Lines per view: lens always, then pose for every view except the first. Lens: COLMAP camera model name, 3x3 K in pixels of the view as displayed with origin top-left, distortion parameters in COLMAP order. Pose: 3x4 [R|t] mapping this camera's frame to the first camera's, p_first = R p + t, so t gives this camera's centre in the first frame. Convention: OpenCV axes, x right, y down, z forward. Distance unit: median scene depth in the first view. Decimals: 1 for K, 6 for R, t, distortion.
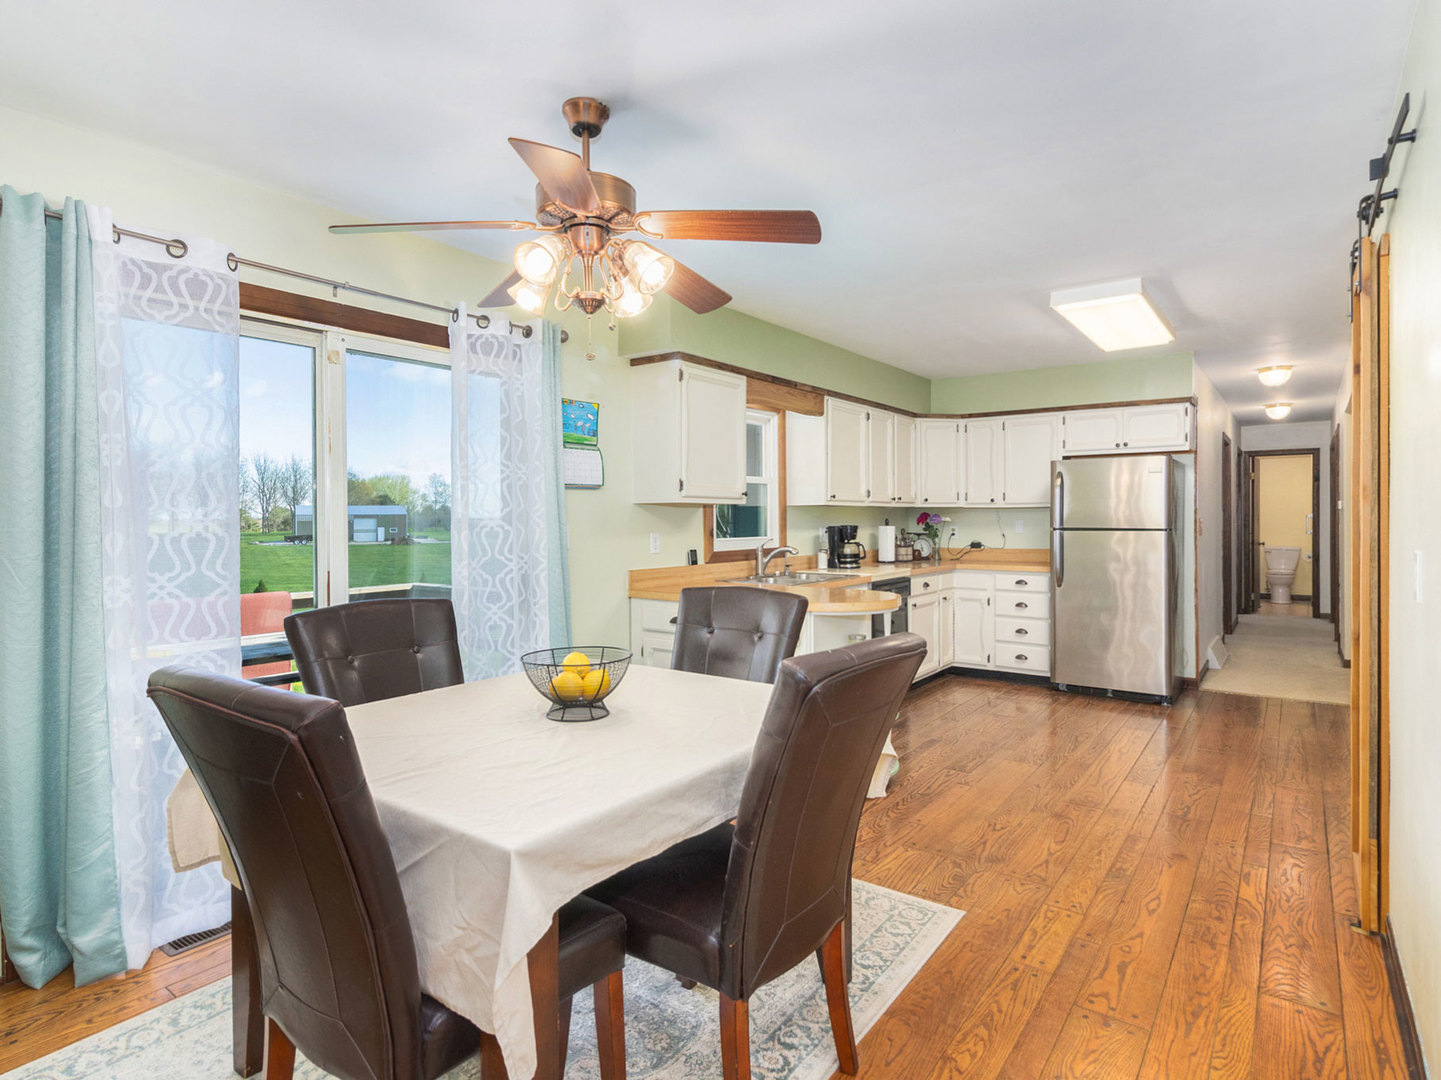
lens RADIAL K [[760.6, 0, 729.2], [0, 760.6, 519.9], [0, 0, 1]] dist [-0.002015, 0.000361]
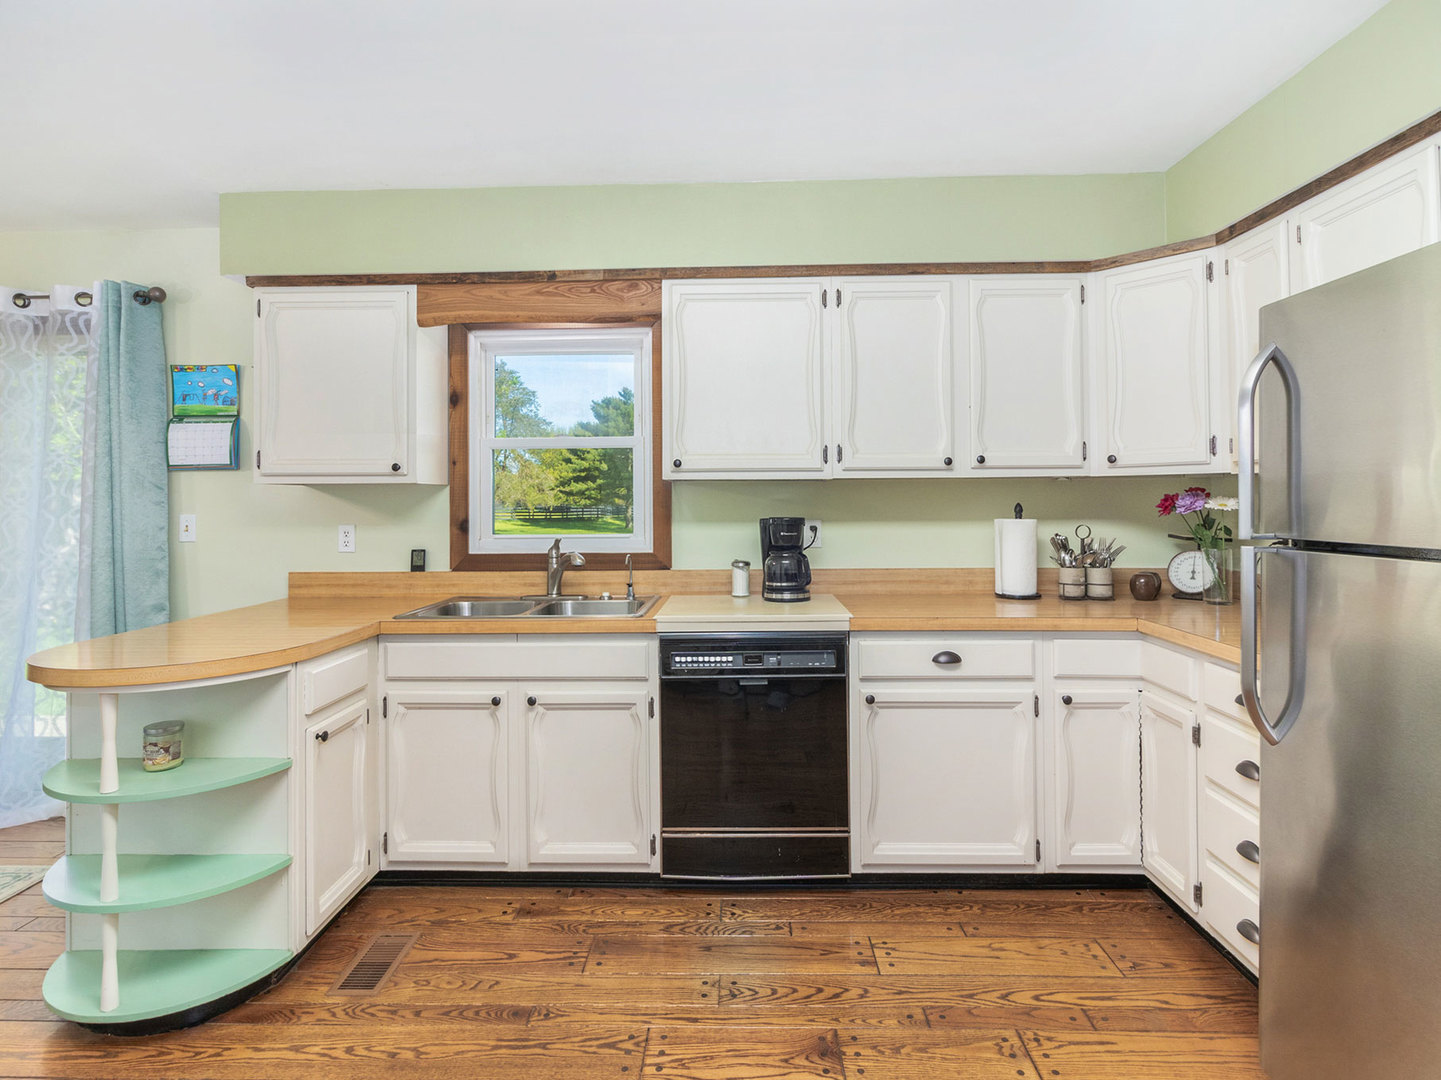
lens RADIAL K [[749.8, 0, 723.9], [0, 749.8, 495.9], [0, 0, 1]] dist [0.000308, -0.000044]
pose [[0.578670, -0.007662, -0.815526, 0.539528], [0.001160, 0.999963, -0.008571, -0.002952], [0.815561, 0.004014, 0.578657, 0.659916]]
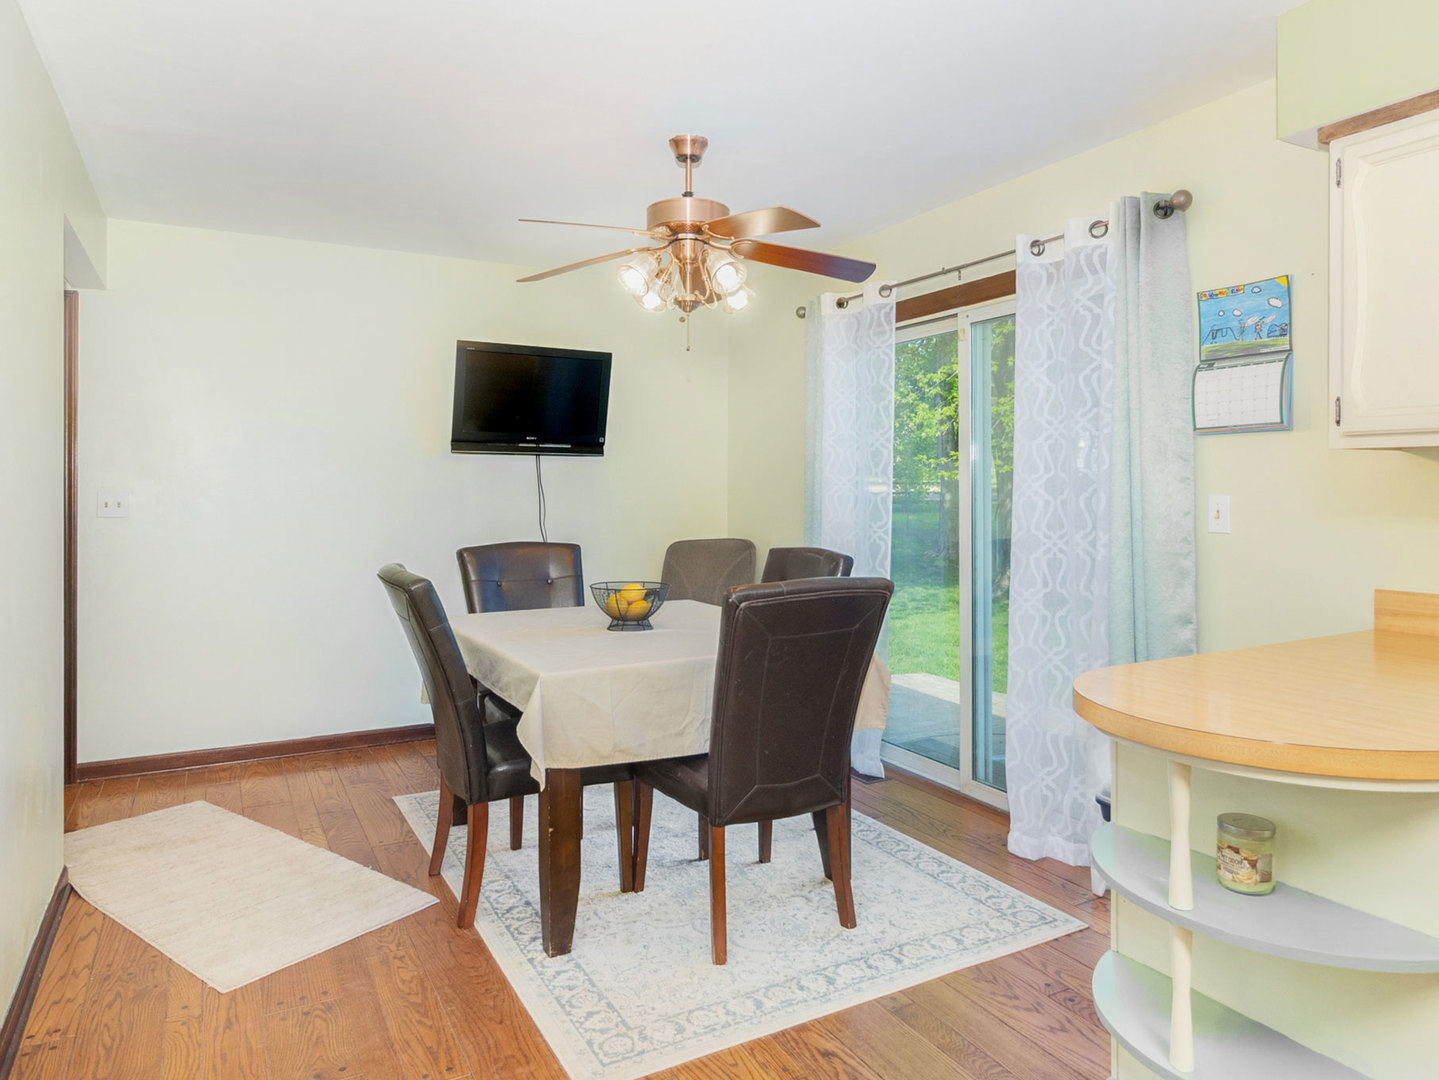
lens RADIAL K [[946.1, 0, 714.9], [0, 946.1, 480.2], [0, 0, 1]] dist [0.000473, -0.001595]
pose [[-0.420859, -0.001367, -0.907125, 0.430853], [0.000350, 0.999999, -0.001670, -0.001894], [0.907126, -0.001020, -0.420858, 0.625408]]
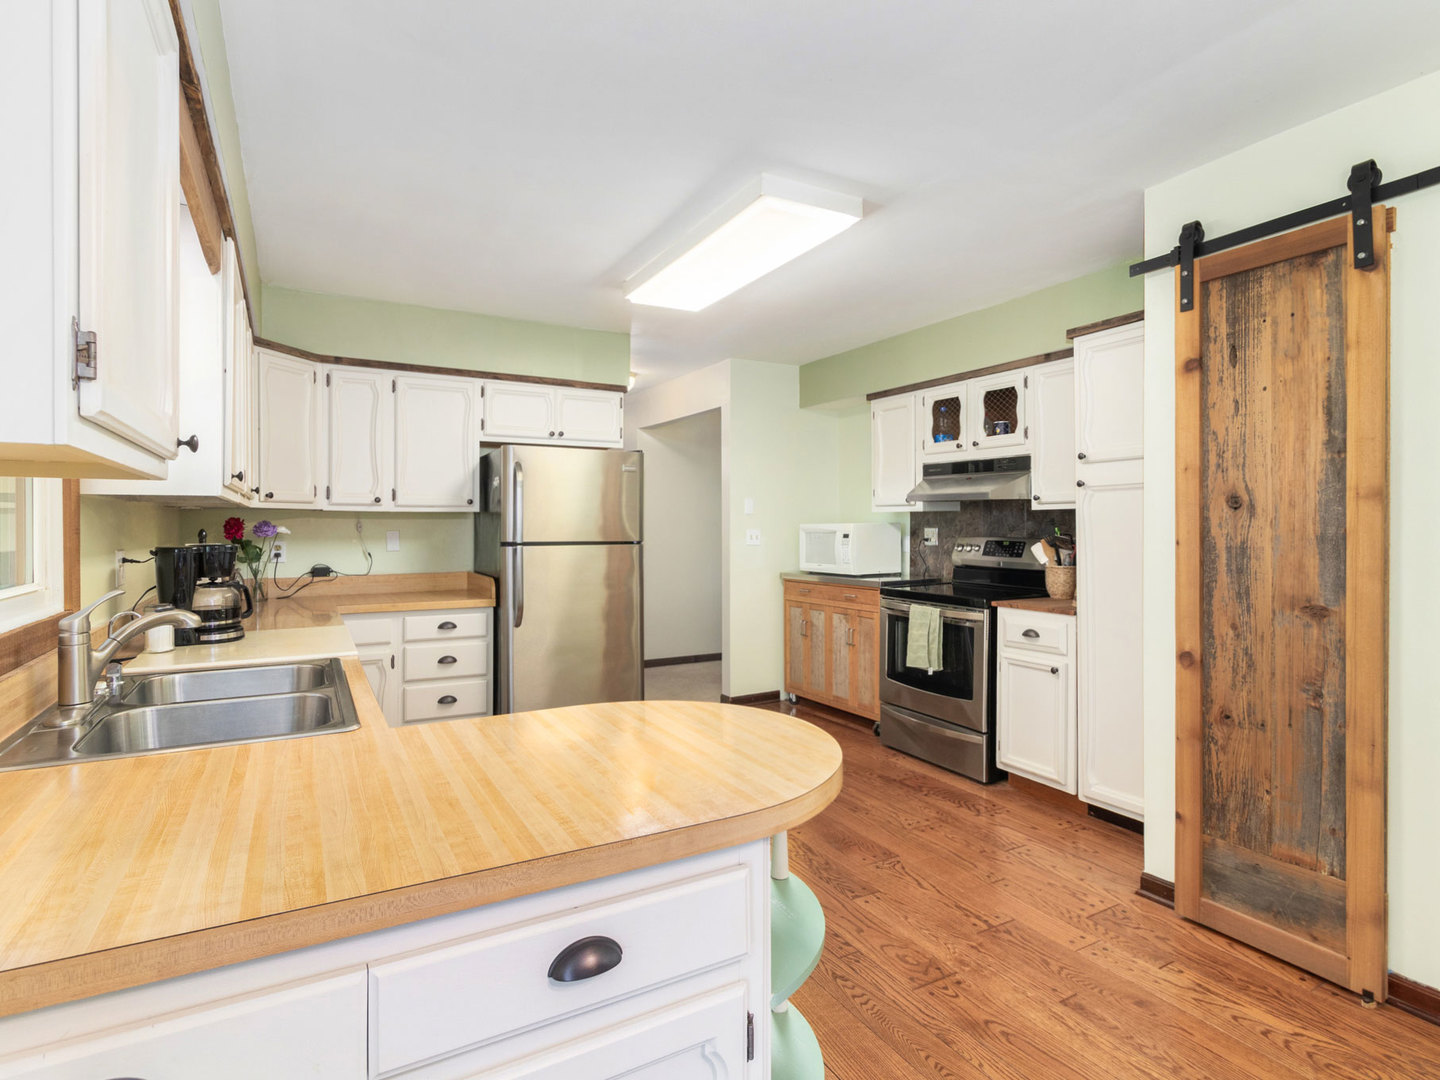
lens RADIAL K [[747.4, 0, 704.6], [0, 747.4, 527.4], [0, 0, 1]] dist [-0.002771, -0.000081]
pose [[0.428351, 0.000371, 0.903613, -0.111525], [0.000435, 1.000000, -0.000616, -0.002722], [-0.903613, 0.000657, 0.428350, 0.546293]]
